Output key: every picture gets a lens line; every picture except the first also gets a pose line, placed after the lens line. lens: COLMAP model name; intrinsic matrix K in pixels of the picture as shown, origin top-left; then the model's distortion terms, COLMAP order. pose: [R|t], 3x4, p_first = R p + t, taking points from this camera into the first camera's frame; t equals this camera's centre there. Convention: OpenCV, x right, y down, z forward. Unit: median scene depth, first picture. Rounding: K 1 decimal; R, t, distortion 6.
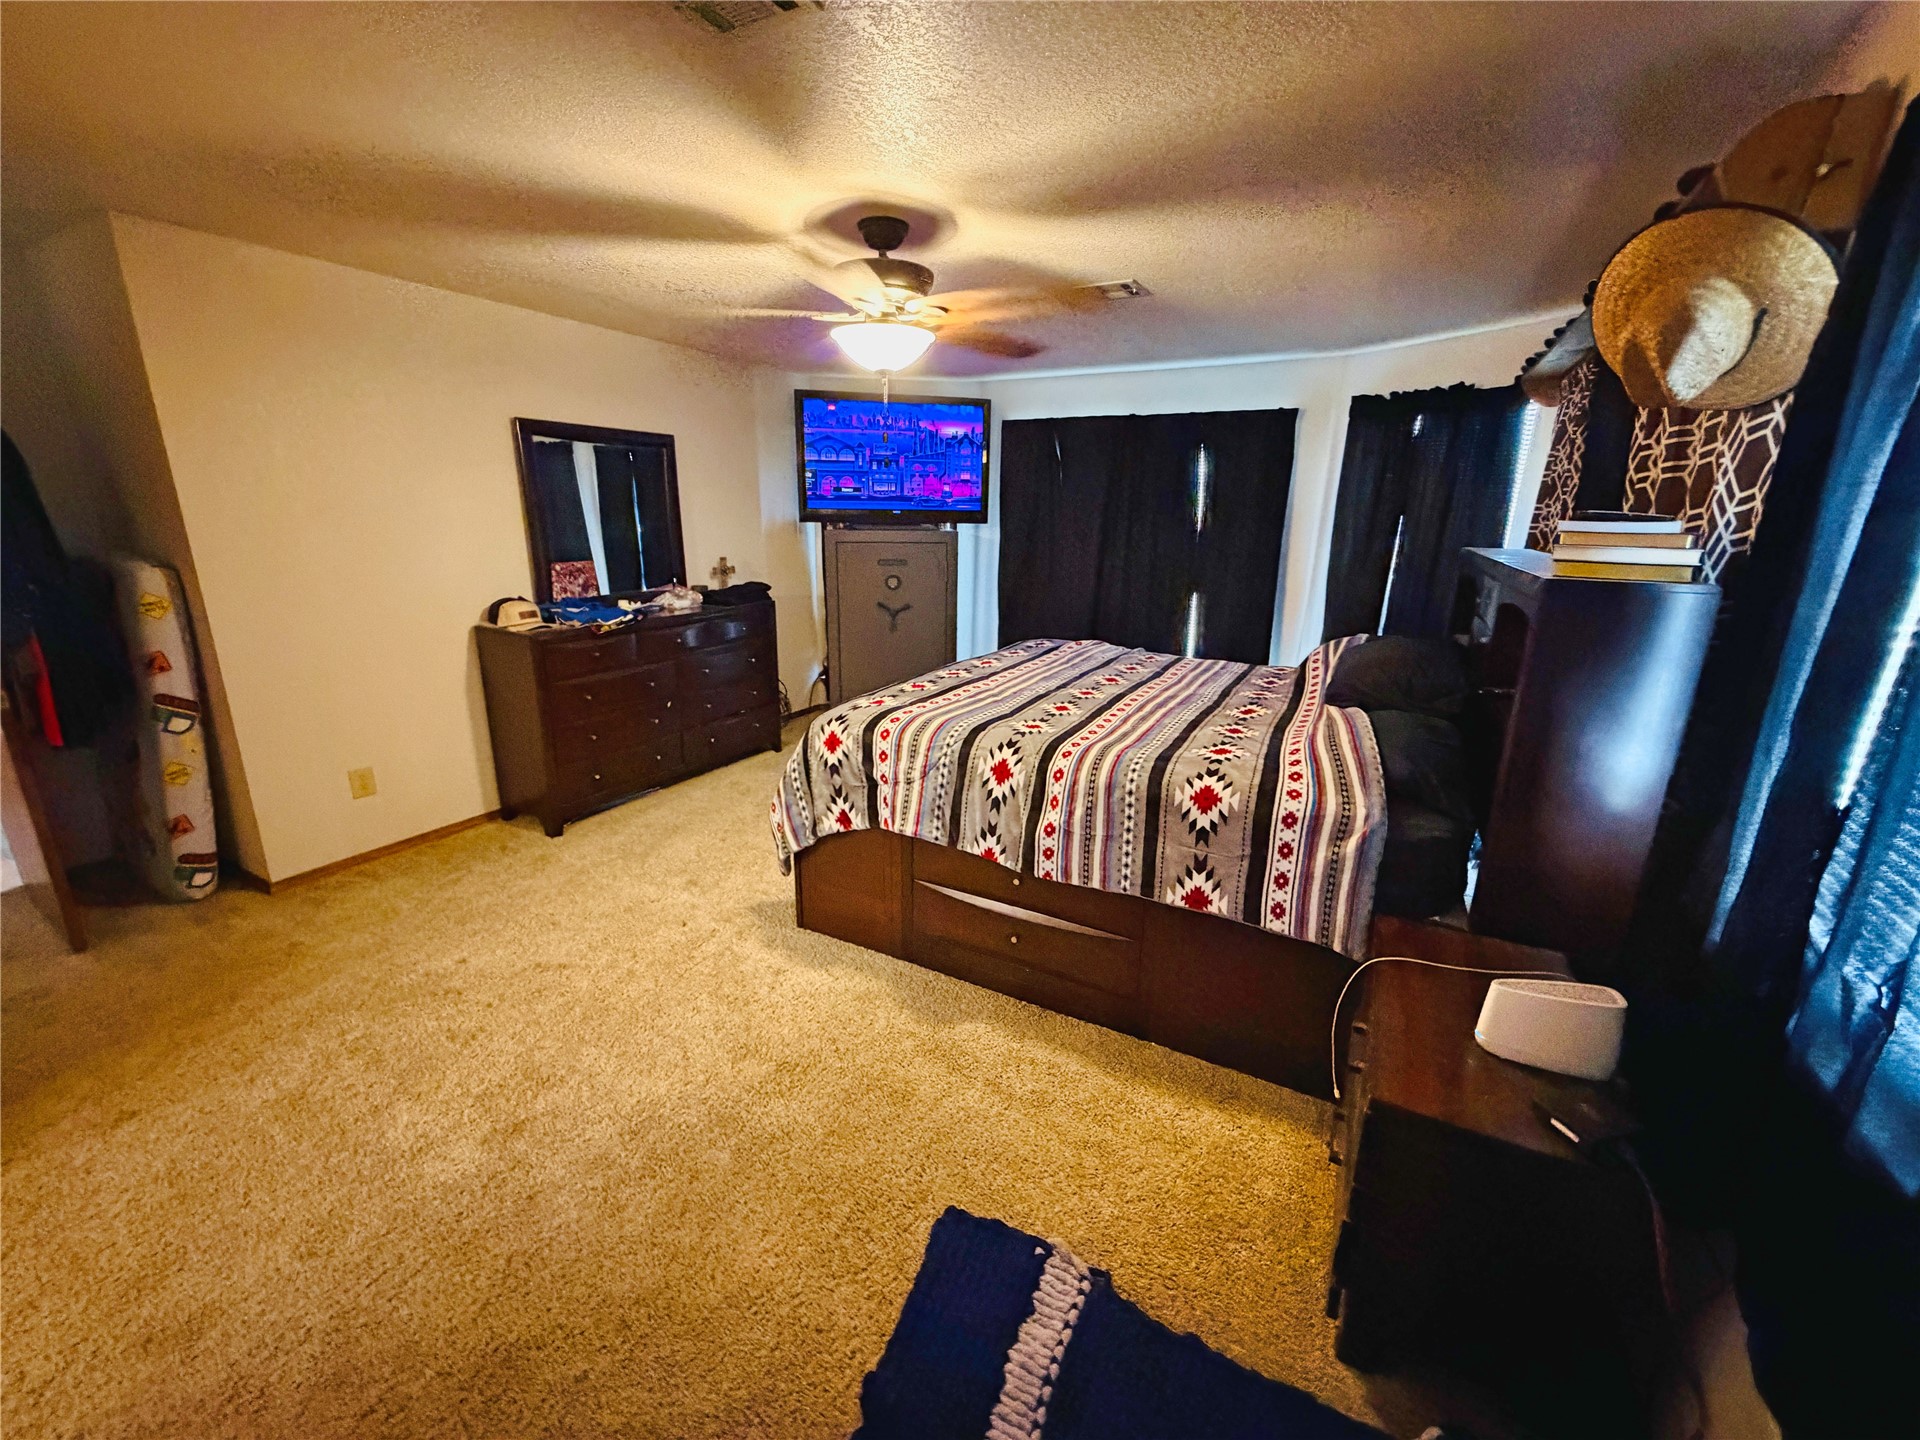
lens RADIAL K [[766.8, 0, 960.9], [0, 766.8, 718.2], [0, 0, 1]] dist [0.020085, 0.000230]
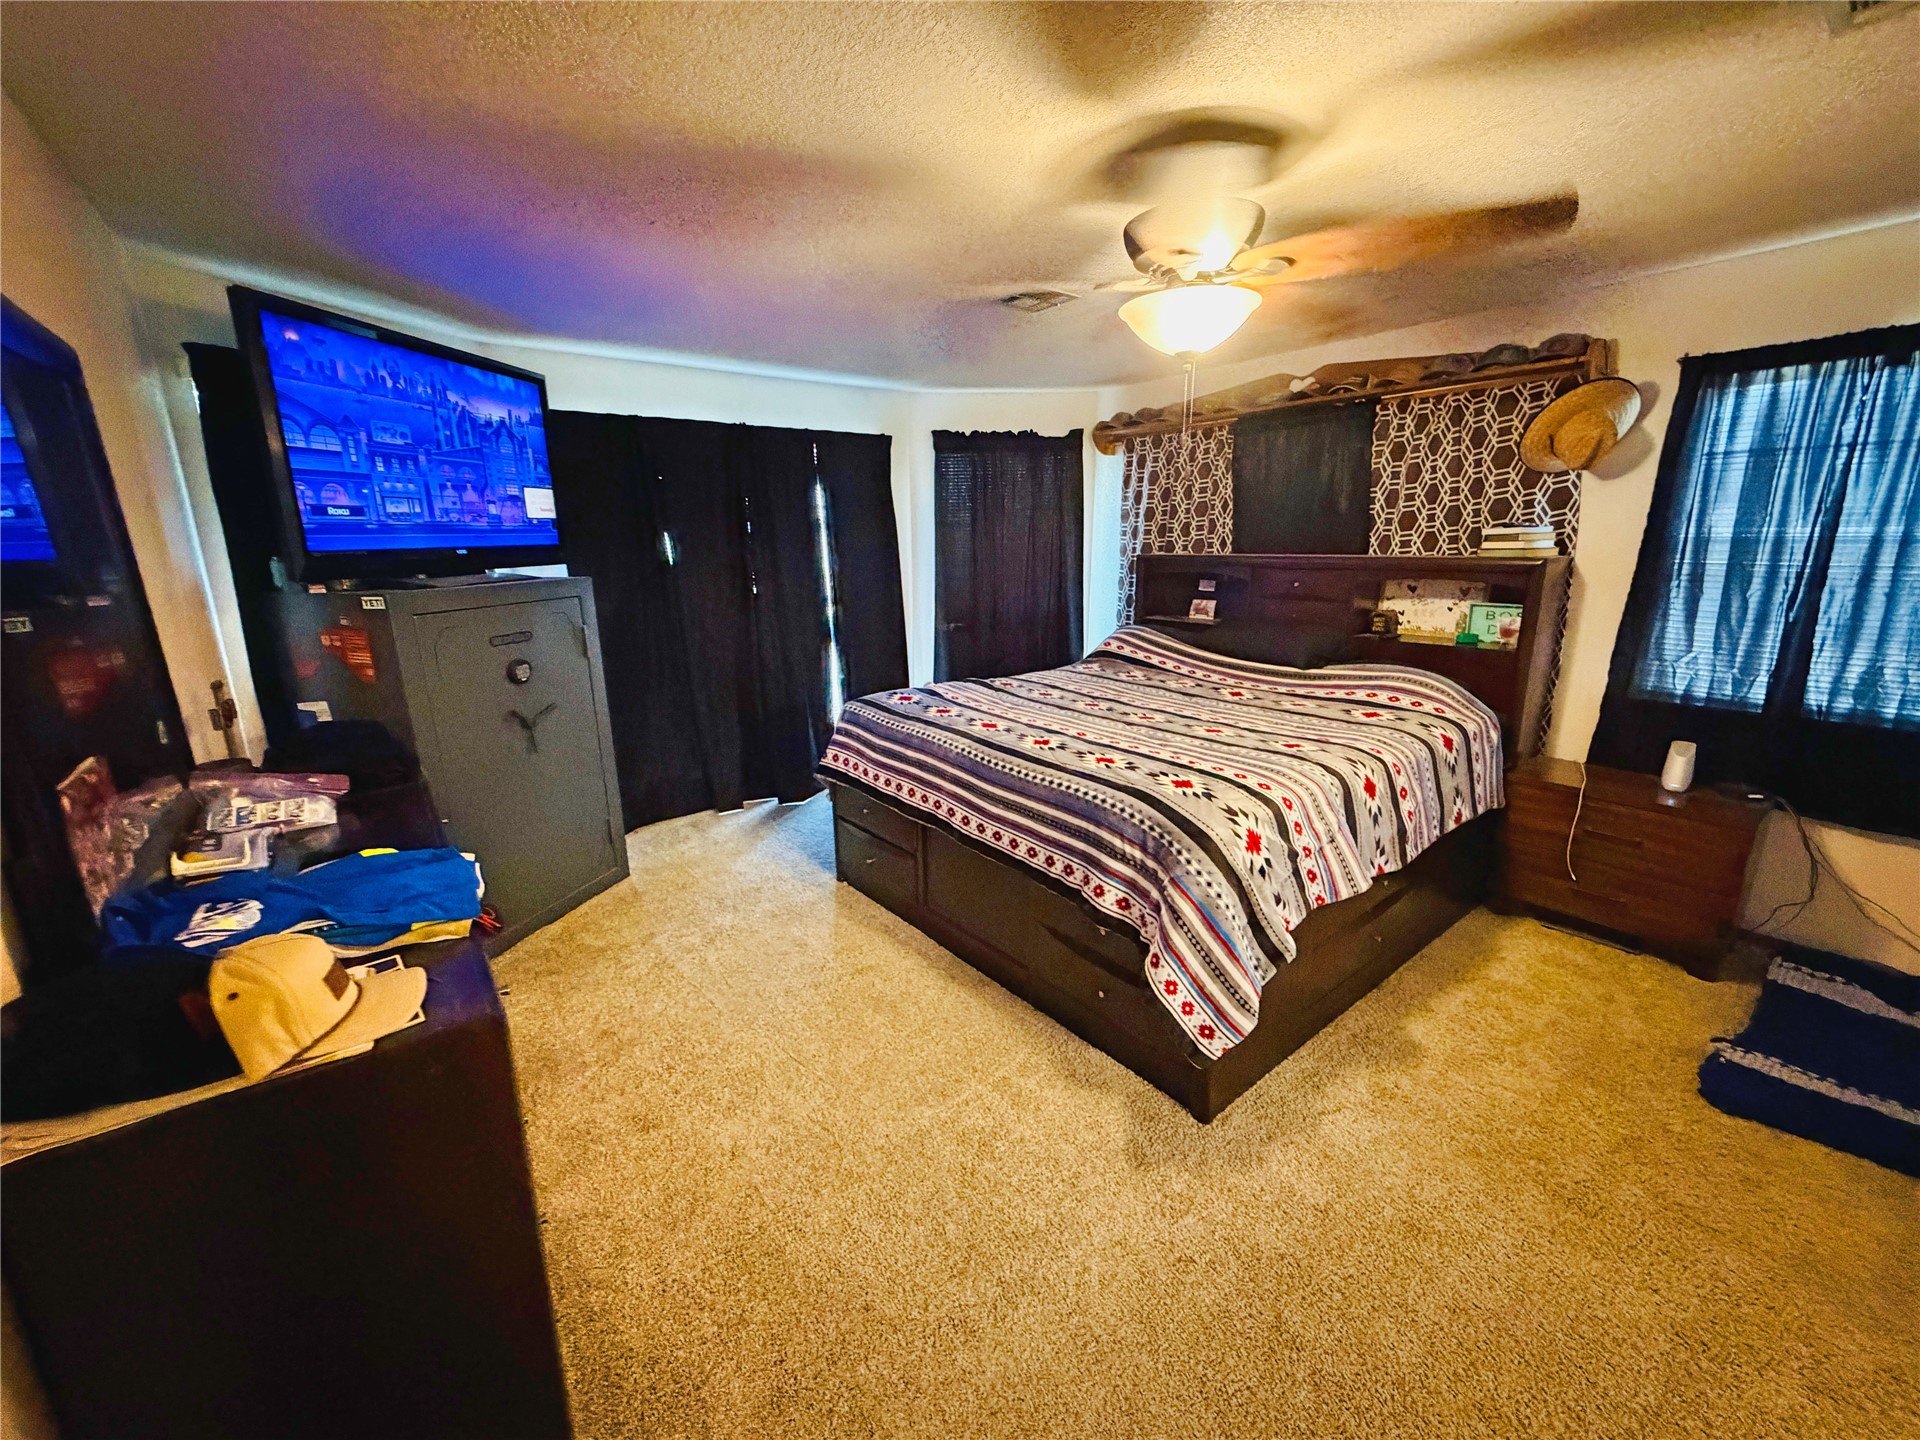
lens RADIAL K [[766.8, 0, 964.1], [0, 766.8, 717.0], [0, 0, 1]] dist [0.020085, 0.000230]
pose [[0.389193, -0.237668, 0.889968, -0.477291], [0.264683, 0.954253, 0.139086, -0.138612], [-0.882310, 0.181428, 0.434295, 0.468656]]
